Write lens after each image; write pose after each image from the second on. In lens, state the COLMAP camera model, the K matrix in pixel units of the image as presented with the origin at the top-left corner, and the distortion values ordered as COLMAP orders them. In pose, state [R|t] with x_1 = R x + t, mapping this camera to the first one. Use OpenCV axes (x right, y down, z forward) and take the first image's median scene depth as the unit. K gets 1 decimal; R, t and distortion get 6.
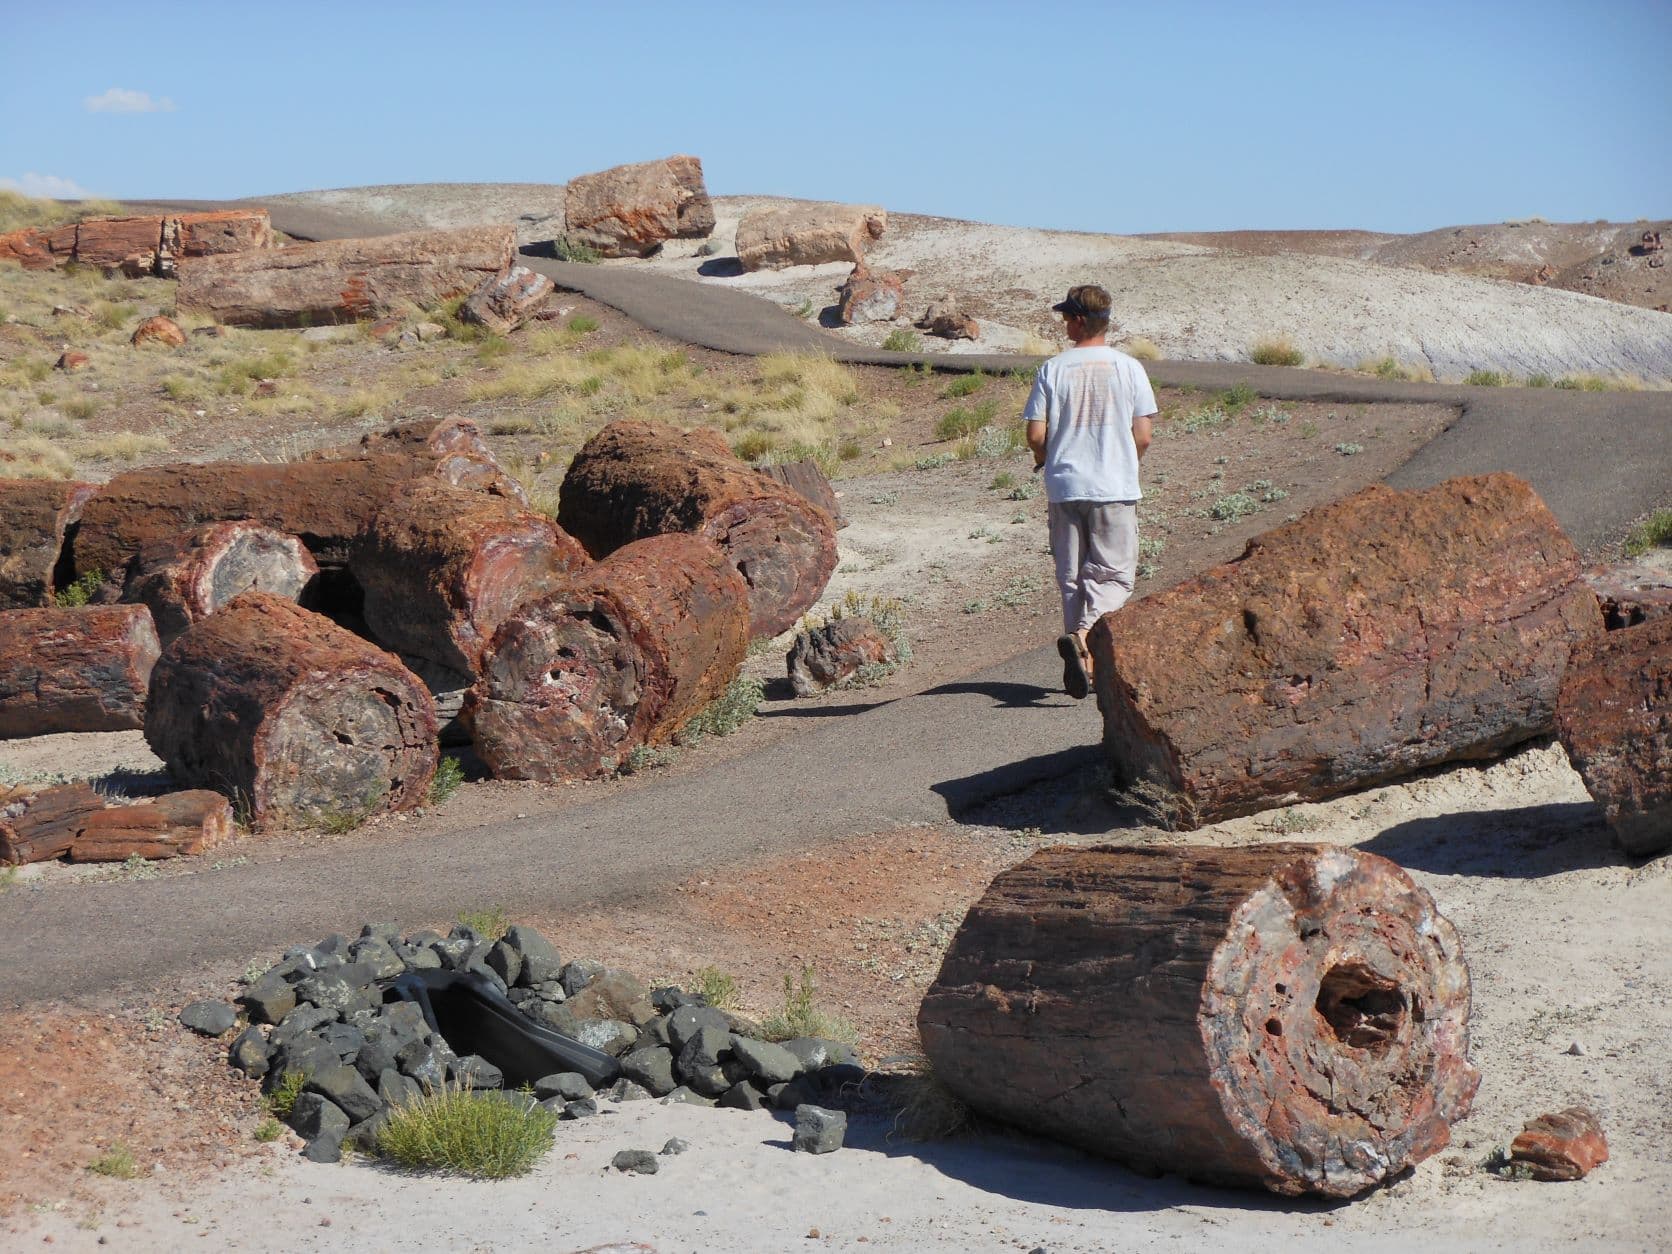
lens RADIAL K [[4843.4, 0, 709.8], [0, 4843.4, 529.4], [0, 0, 1]] dist [0.163867, -2.808821]
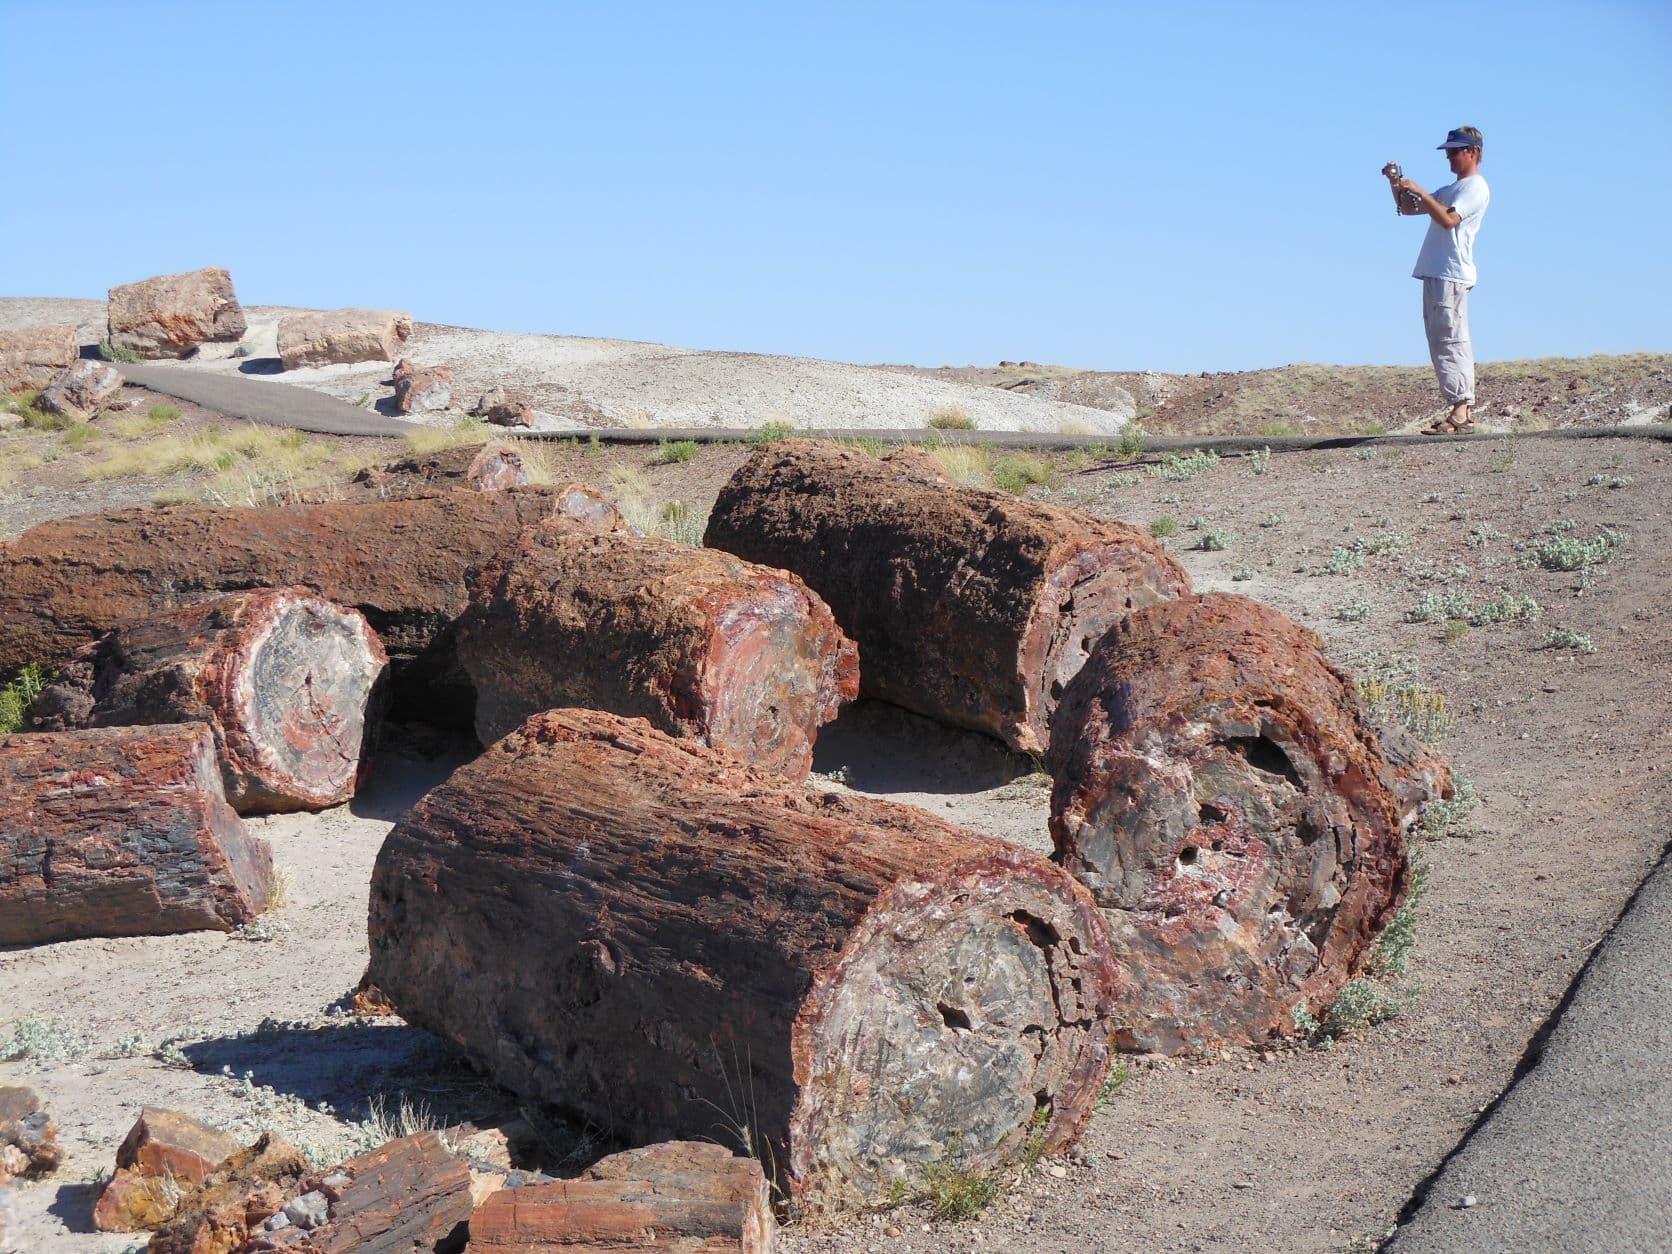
lens RADIAL K [[3536.3, 0, 836.0], [0, 3536.3, 627.0], [0, 0, 1]] dist [0.002699, 0.146748]
pose [[0.975640, -0.015189, 0.218853, -0.132213], [0.013710, 0.999872, 0.008279, 0.000628], [-0.218951, -0.005077, 0.975723, 0.527614]]
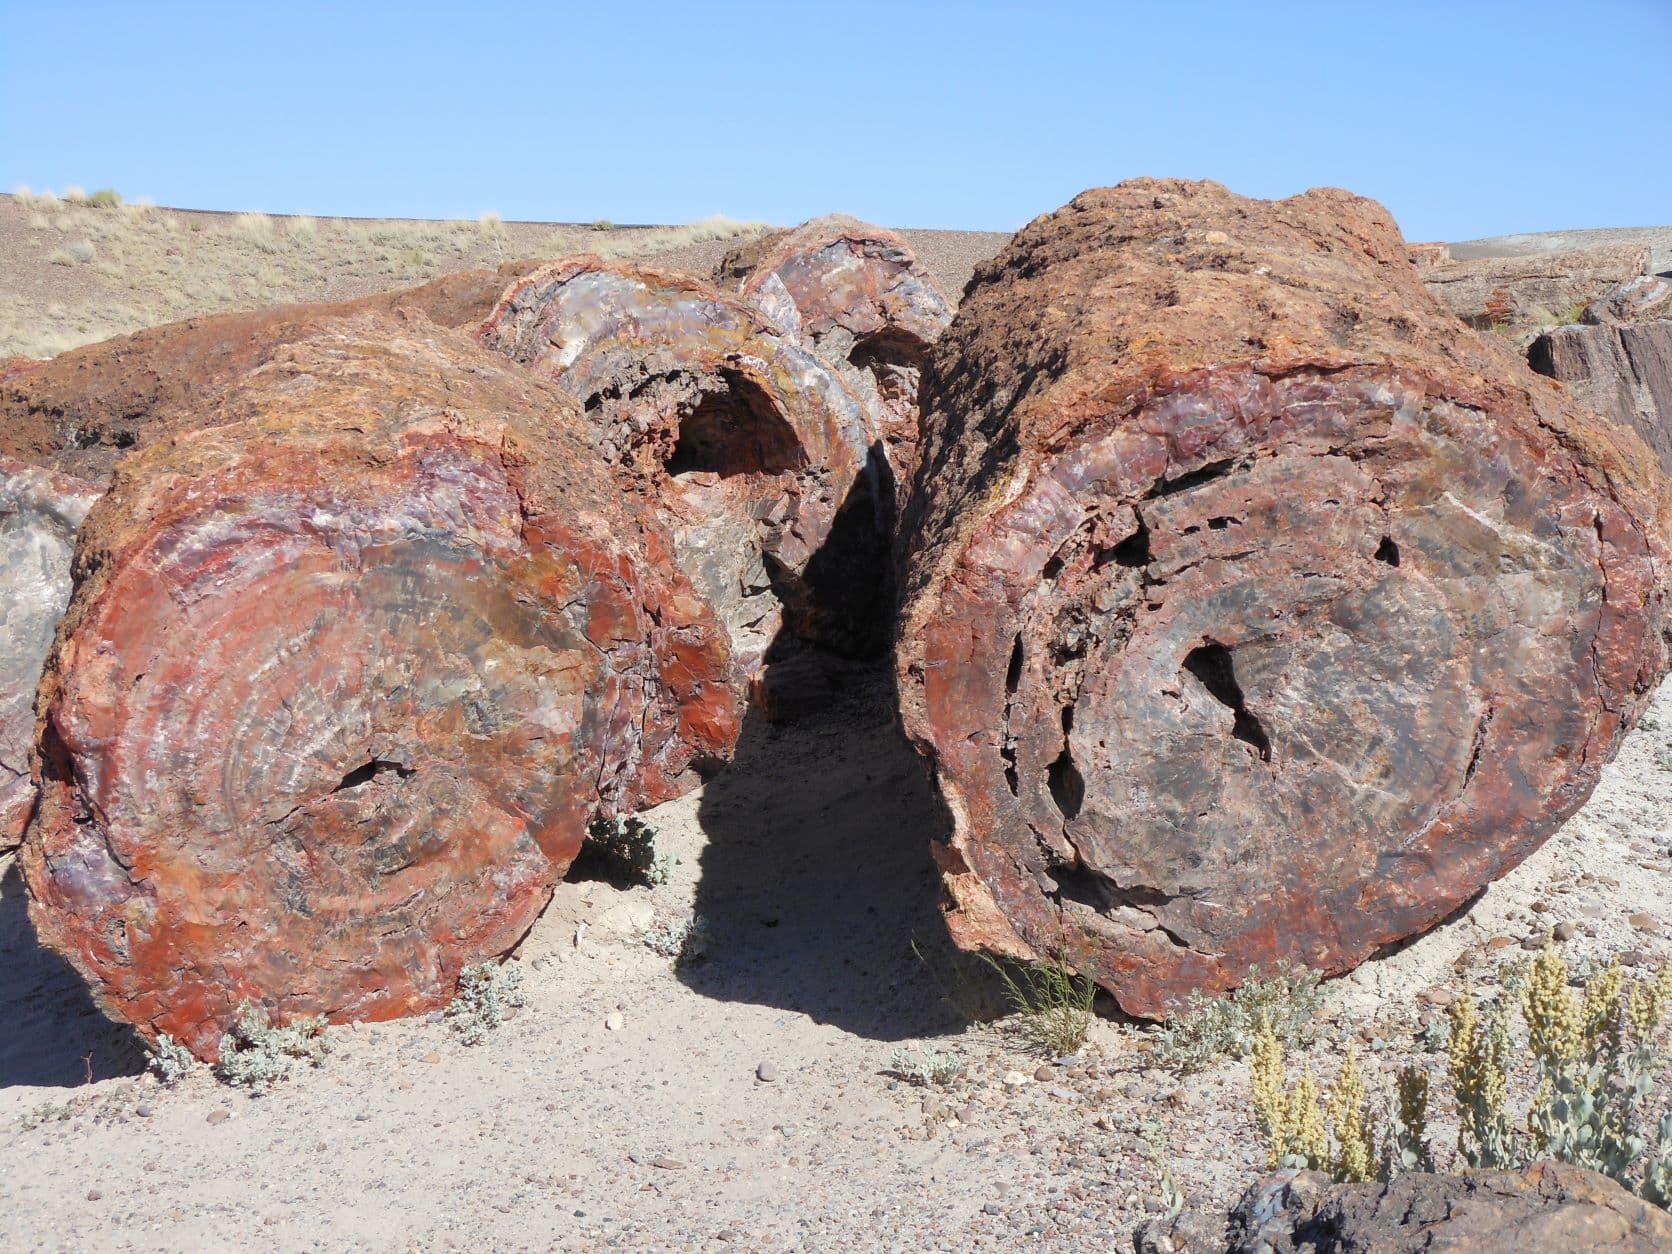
lens RADIAL K [[2737.4, 0, 804.4], [0, 2737.4, 628.4], [0, 0, 1]] dist [0.029288, 0.238214]
pose [[0.931707, 0.048149, -0.360006, 0.035277], [-0.031197, 0.998120, 0.052753, -0.000442], [0.361869, -0.037919, 0.931457, 0.862719]]
